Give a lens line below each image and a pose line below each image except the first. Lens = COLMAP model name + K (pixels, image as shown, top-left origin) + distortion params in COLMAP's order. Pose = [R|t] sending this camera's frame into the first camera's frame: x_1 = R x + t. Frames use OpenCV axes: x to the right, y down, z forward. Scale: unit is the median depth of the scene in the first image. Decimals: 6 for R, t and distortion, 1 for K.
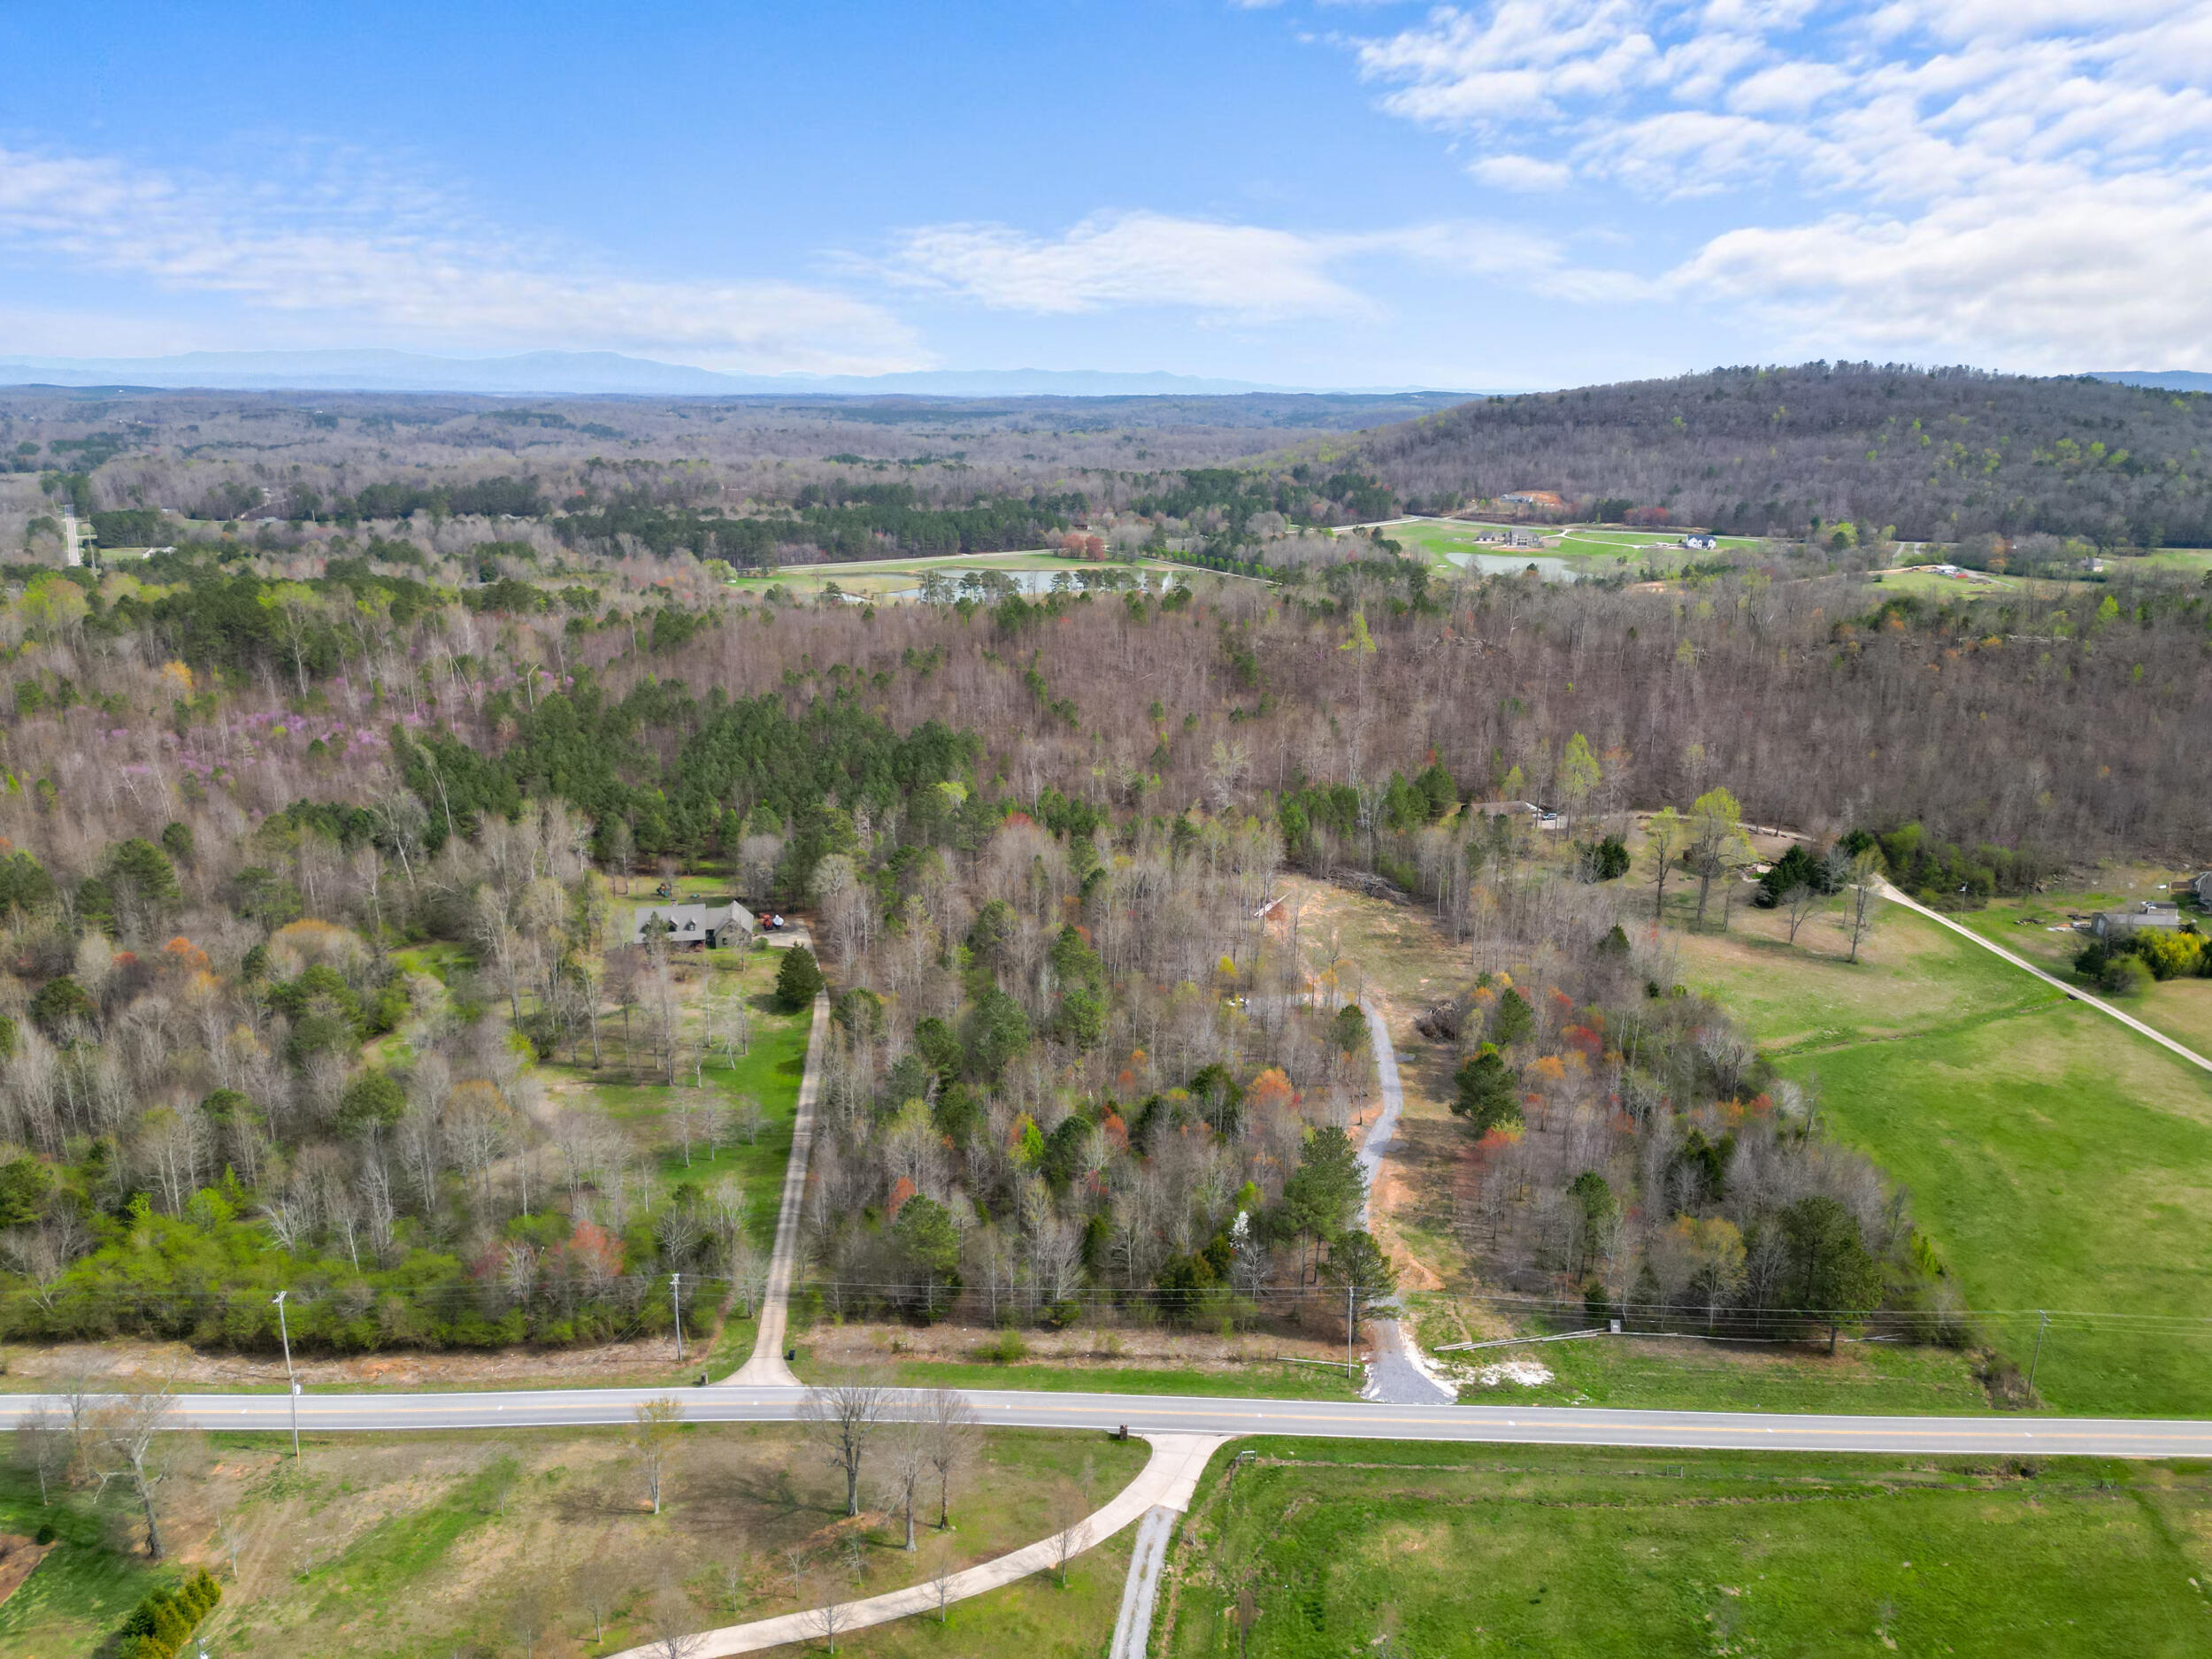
lens RADIAL K [[1538.5, 0, 1104.2], [0, 1538.5, 827.4], [0, 0, 1]] dist [0.078861, -0.063817]
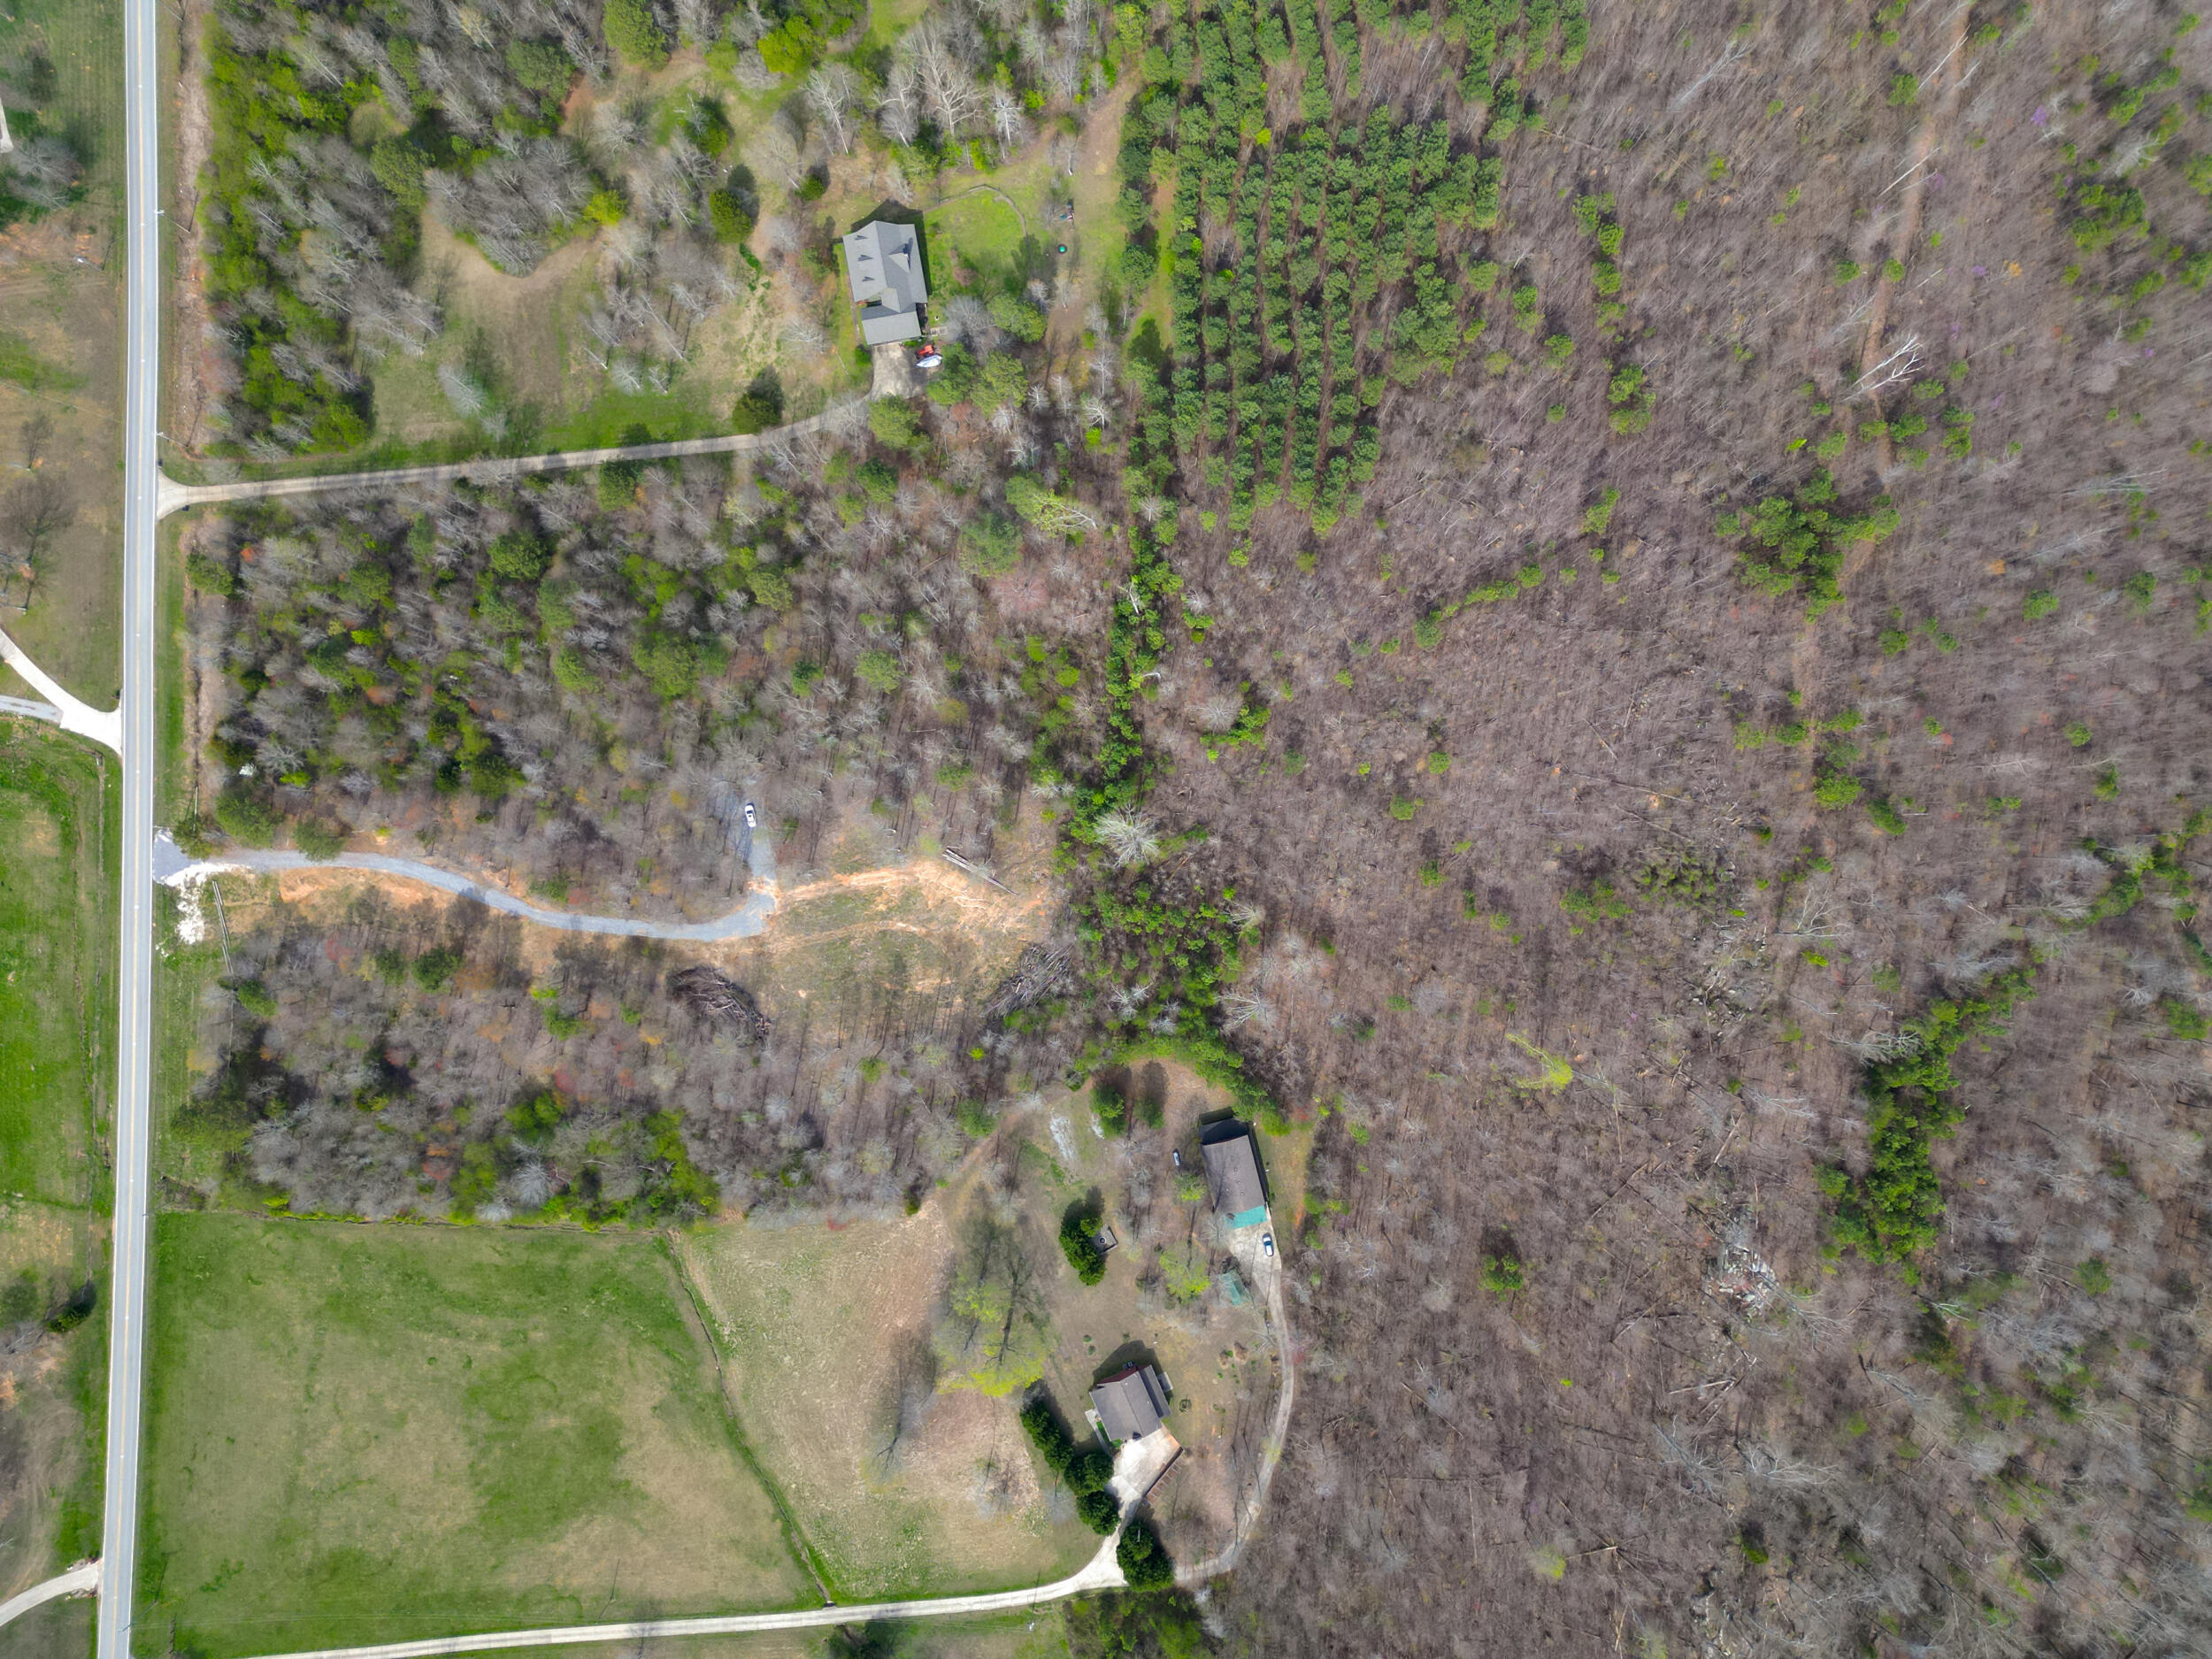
lens RADIAL K [[1538.5, 0, 1104.2], [0, 1538.5, 827.4], [0, 0, 1]] dist [0.078861, -0.063817]
pose [[-0.006156, 0.999967, -0.005209, 0.121336], [-0.277783, 0.003294, 0.960638, -1.246969], [0.960624, 0.007361, 0.277754, 1.140839]]
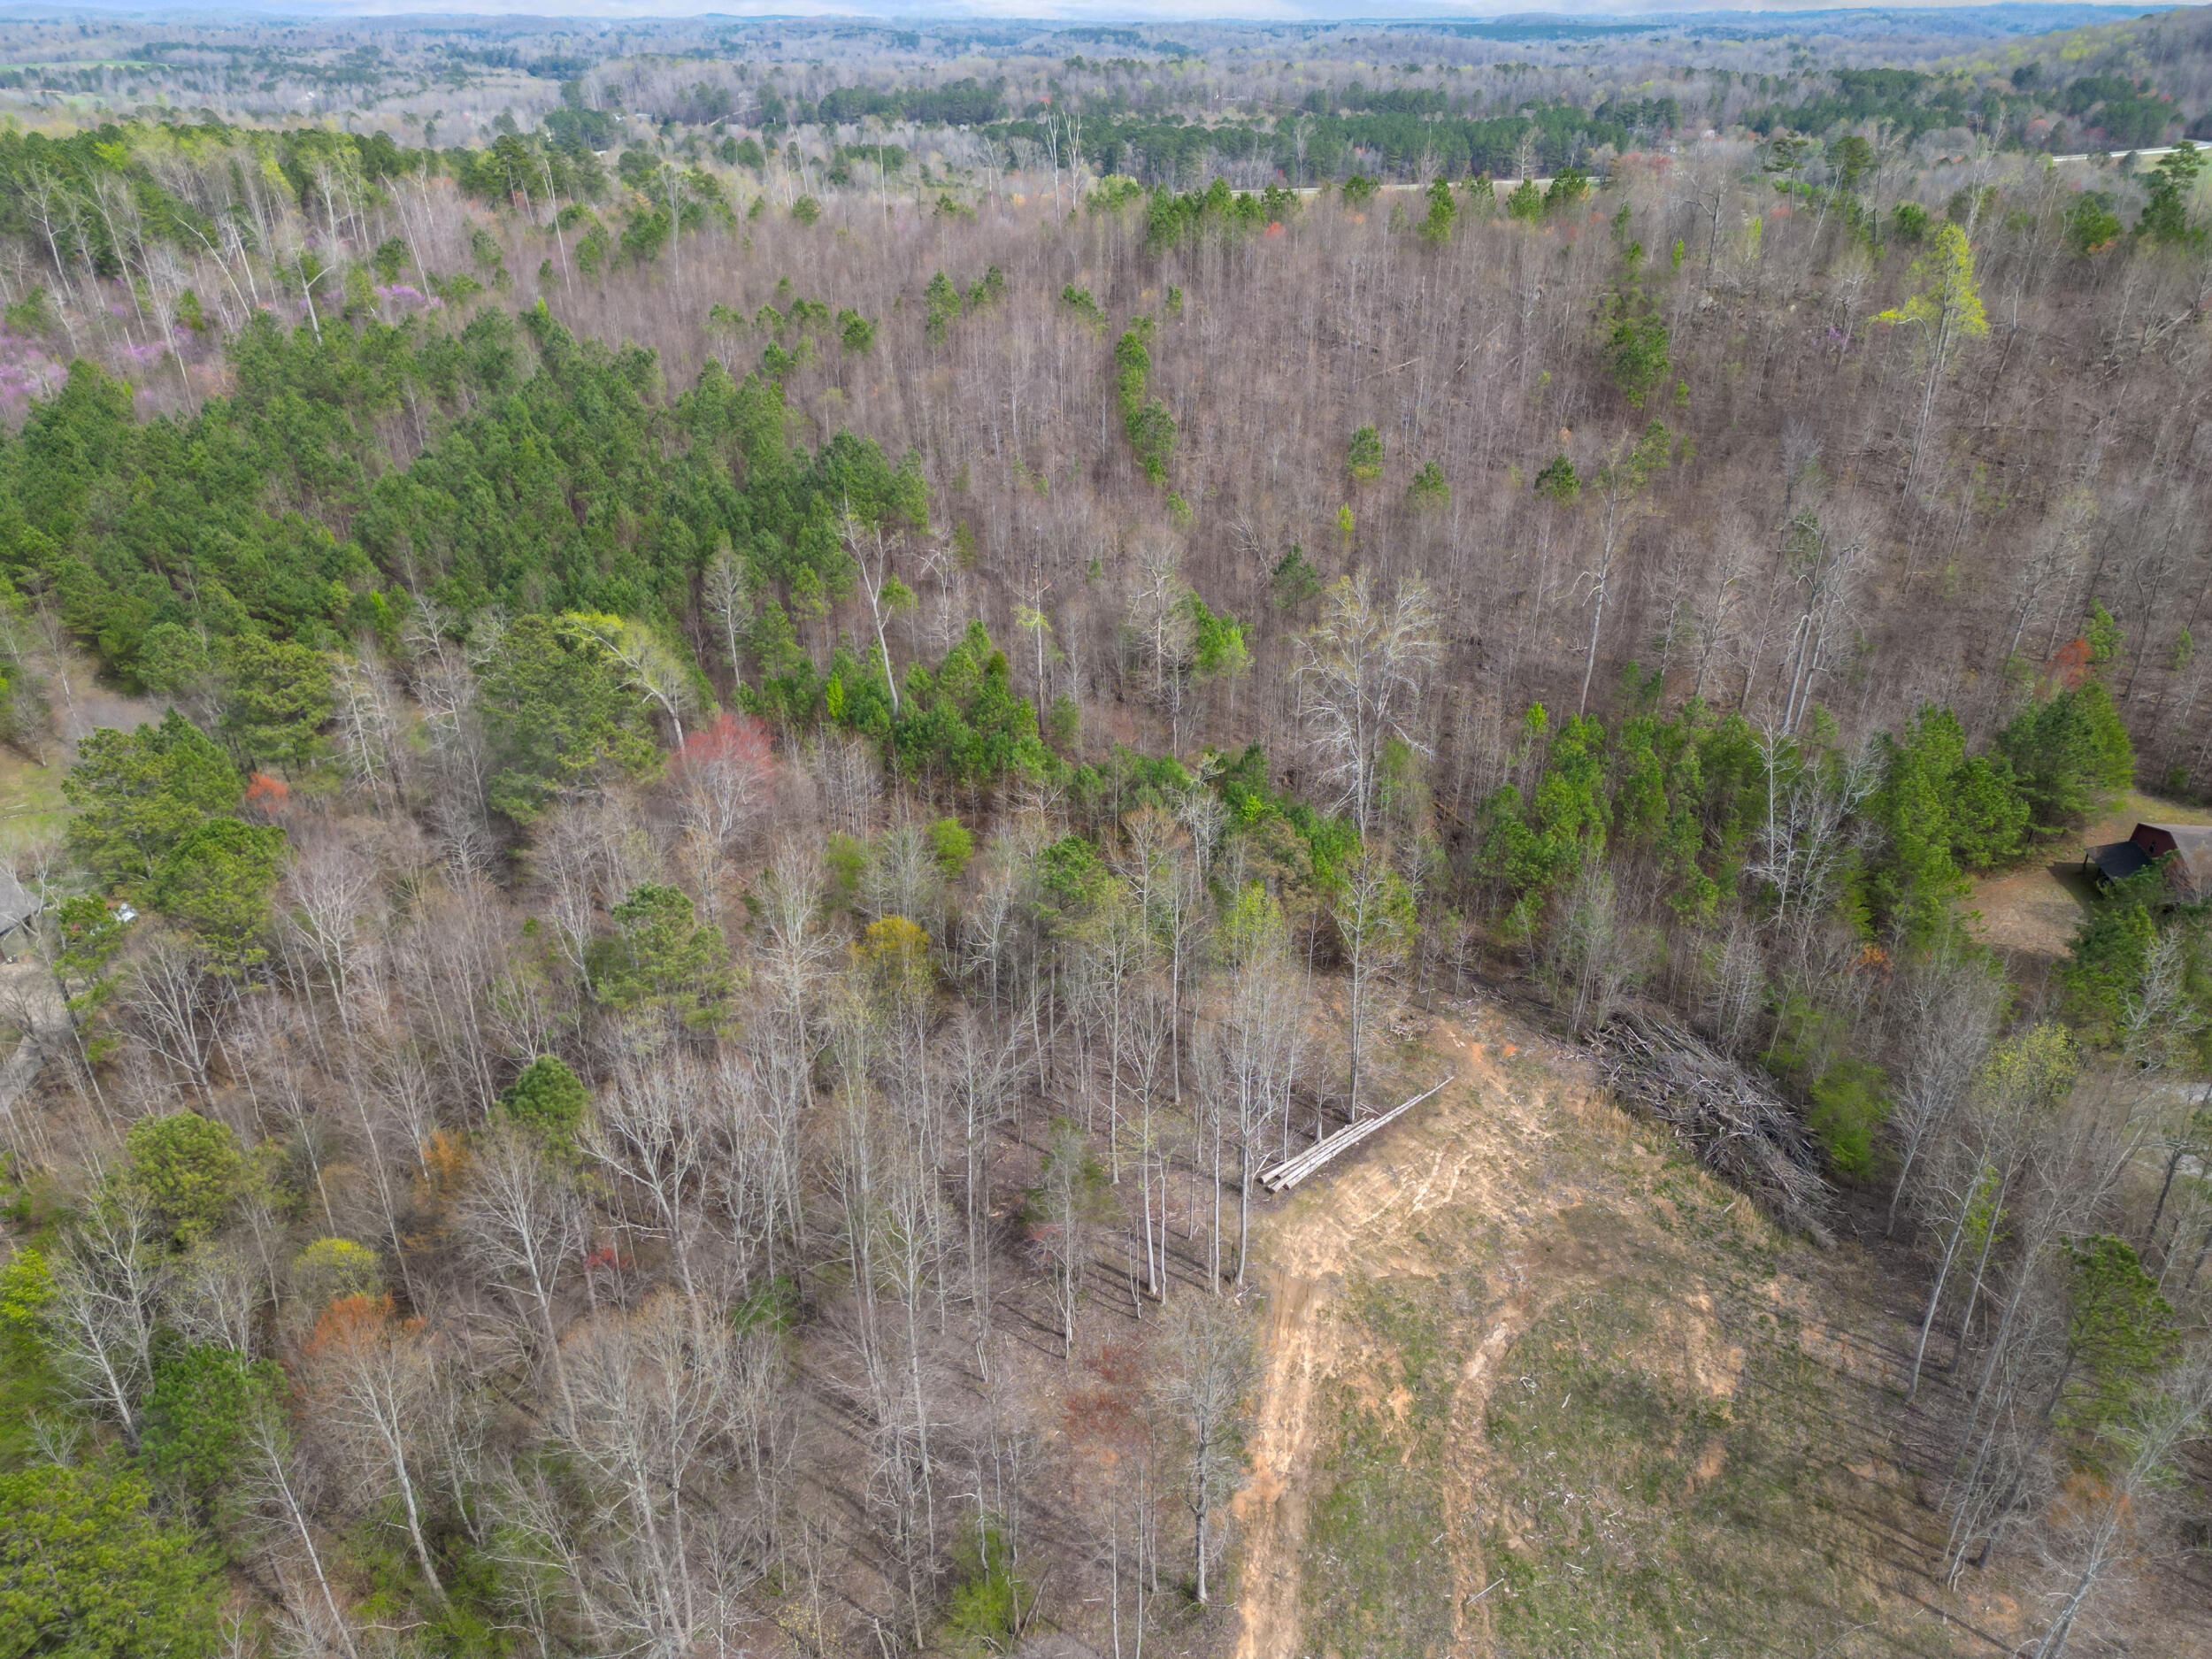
lens RADIAL K [[1553.6, 0, 1100.8], [0, 1553.6, 815.2], [0, 0, 1]] dist [0.043651, -0.018260]
pose [[0.928382, 0.164091, -0.333437, 0.220926], [-0.096843, 0.973061, 0.209223, -0.105098], [0.358786, -0.161948, 0.919263, 0.983046]]
